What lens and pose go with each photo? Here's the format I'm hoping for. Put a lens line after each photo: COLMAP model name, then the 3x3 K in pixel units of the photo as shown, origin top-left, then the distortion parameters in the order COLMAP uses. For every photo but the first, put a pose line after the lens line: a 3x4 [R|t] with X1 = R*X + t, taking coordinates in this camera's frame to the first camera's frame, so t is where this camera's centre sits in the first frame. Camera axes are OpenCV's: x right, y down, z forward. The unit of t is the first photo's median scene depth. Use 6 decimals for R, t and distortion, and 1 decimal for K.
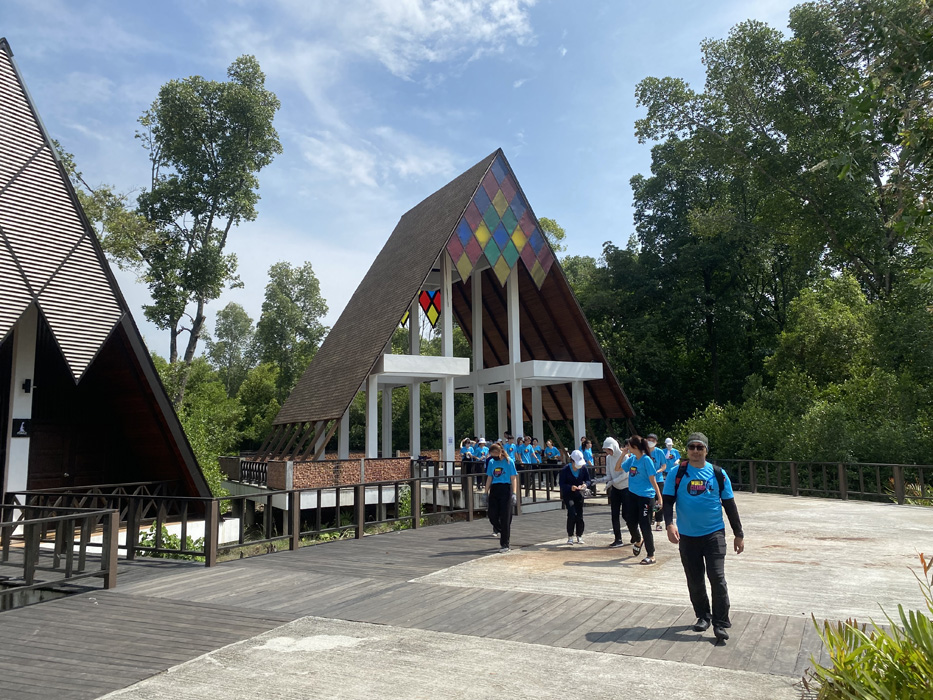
lens RADIAL K [[718.3, 0, 466.5], [0, 718.3, 350.0], [0, 0, 1]] dist [-0.000442, -0.001256]
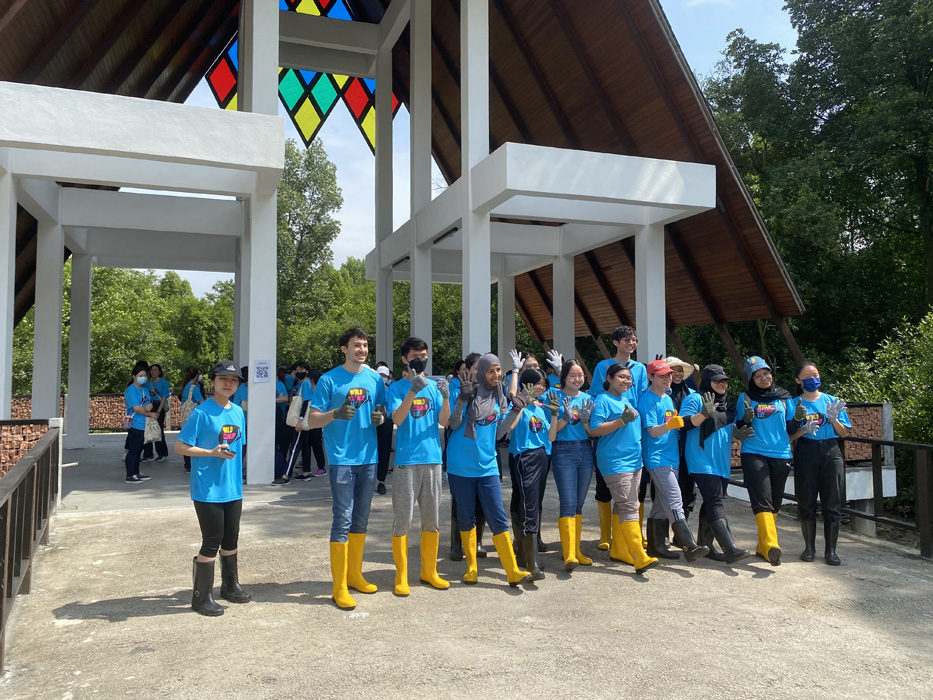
lens RADIAL K [[718.3, 0, 466.5], [0, 718.3, 350.0], [0, 0, 1]] dist [-0.000442, -0.001256]
pose [[0.987894, 0.011032, -0.154740, 0.116725], [0.002411, 0.996256, 0.086417, 0.075810], [0.155114, -0.085744, 0.984168, 0.589138]]
